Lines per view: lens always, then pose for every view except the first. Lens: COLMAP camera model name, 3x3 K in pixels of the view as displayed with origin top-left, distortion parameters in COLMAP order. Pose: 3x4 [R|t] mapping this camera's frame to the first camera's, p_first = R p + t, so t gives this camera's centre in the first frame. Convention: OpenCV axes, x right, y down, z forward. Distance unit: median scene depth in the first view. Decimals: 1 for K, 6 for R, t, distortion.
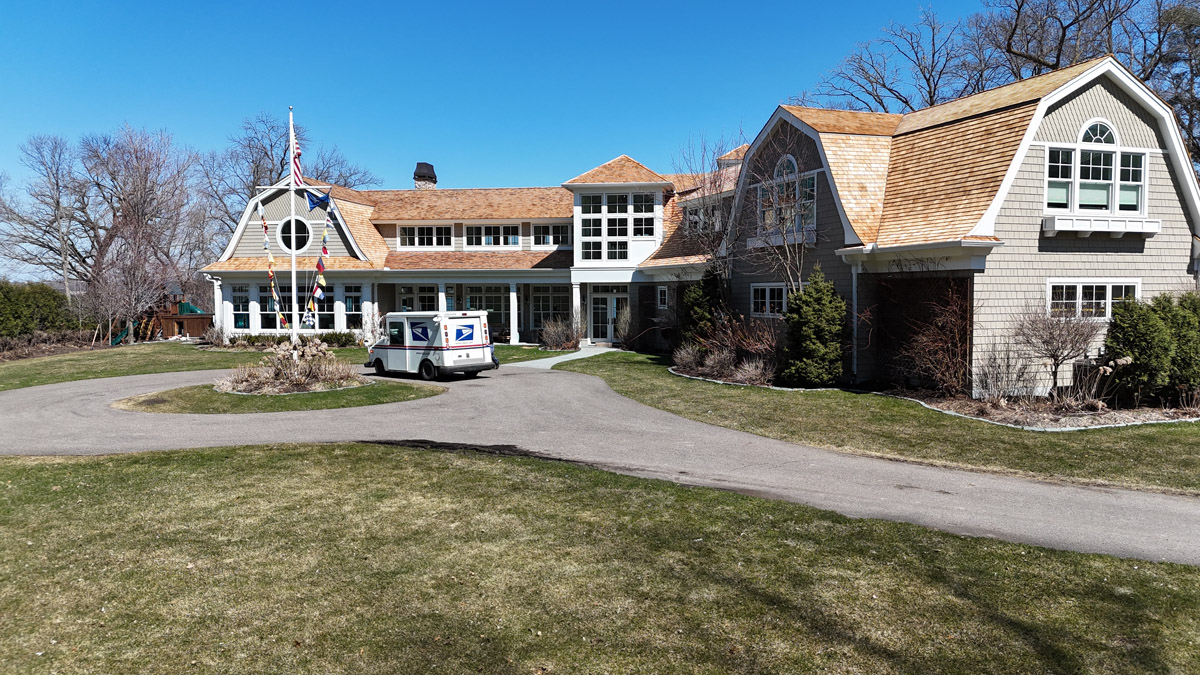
lens RADIAL K [[880.0, 0, 602.2], [0, 880.0, 333.8], [0, 0, 1]] dist [0.076427, -0.067906]
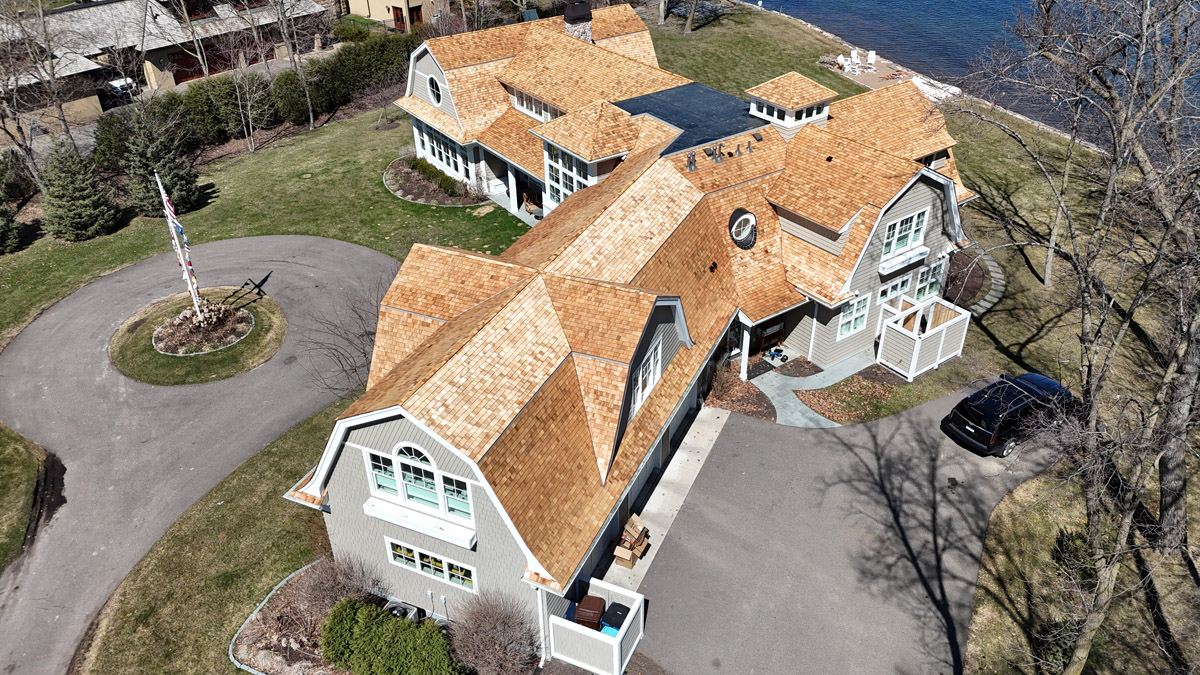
lens RADIAL K [[880.0, 0, 602.2], [0, 880.0, 333.8], [0, 0, 1]] dist [0.076427, -0.067906]
pose [[0.712479, 0.375756, -0.592606, 1.027970], [-0.019265, 0.854693, 0.518776, -0.716684], [0.701429, -0.358200, 0.616190, 0.455268]]
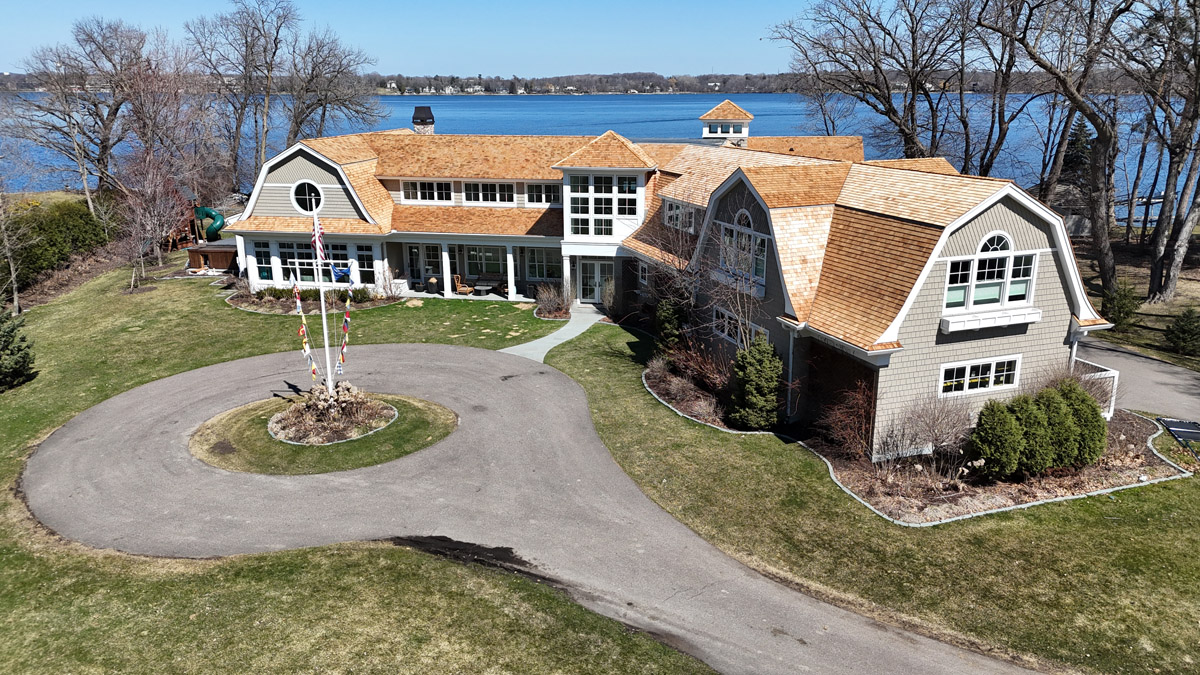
lens RADIAL K [[880.0, 0, 602.2], [0, 880.0, 333.8], [0, 0, 1]] dist [0.076427, -0.067906]
pose [[0.999998, -0.000389, -0.001948, 0.025641], [0.000821, 0.973880, 0.227062, -0.303153], [0.001809, -0.227063, 0.973878, -0.148453]]
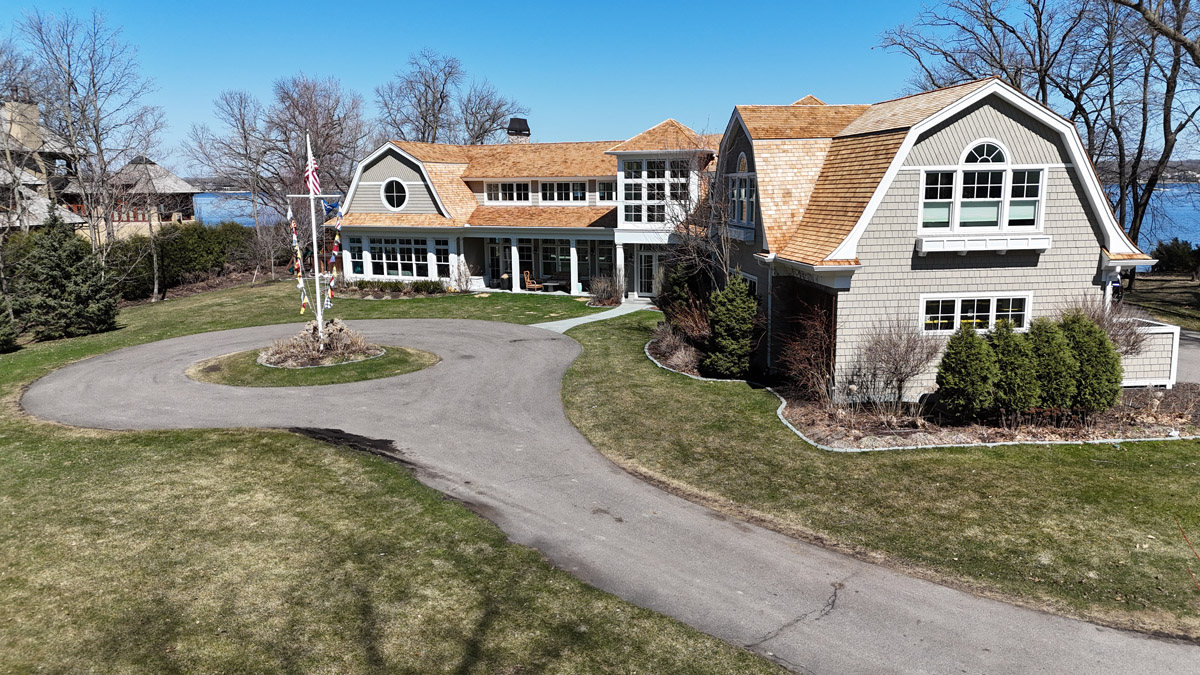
lens RADIAL K [[880.0, 0, 602.2], [0, 880.0, 333.8], [0, 0, 1]] dist [0.076427, -0.067906]
pose [[0.970166, 0.032235, -0.240288, 0.305535], [-0.002394, 0.992347, 0.123458, -0.115253], [0.242429, -0.119199, 0.962819, -0.096144]]
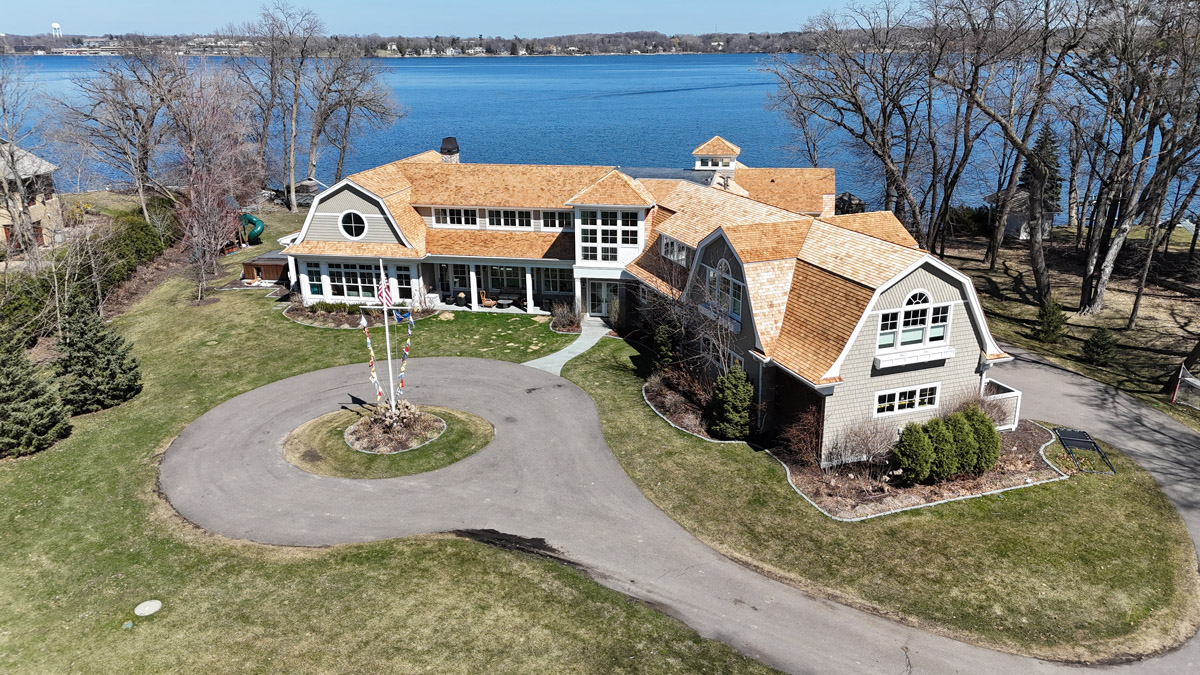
lens RADIAL K [[880.0, 0, 602.2], [0, 880.0, 333.8], [0, 0, 1]] dist [0.076427, -0.067906]
pose [[0.999978, -0.003802, -0.005423, 0.019067], [0.005121, 0.963068, 0.269209, -0.464076], [0.004199, -0.269231, 0.963066, -0.383617]]
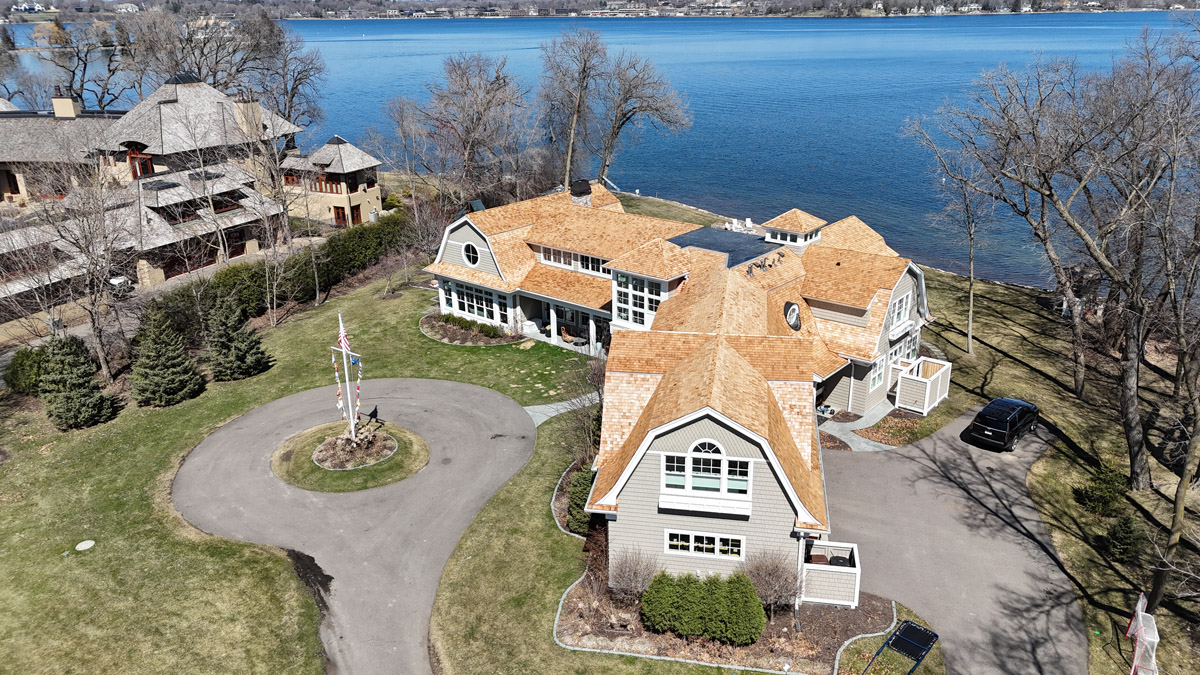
lens RADIAL K [[881.4, 0, 601.6], [0, 881.4, 326.4], [0, 0, 1]] dist [0.092524, -0.099482]
pose [[0.865086, 0.162680, -0.474512, 0.858368], [-0.011255, 0.952008, 0.305865, -0.694699], [0.501497, -0.259259, 0.825400, -0.198726]]
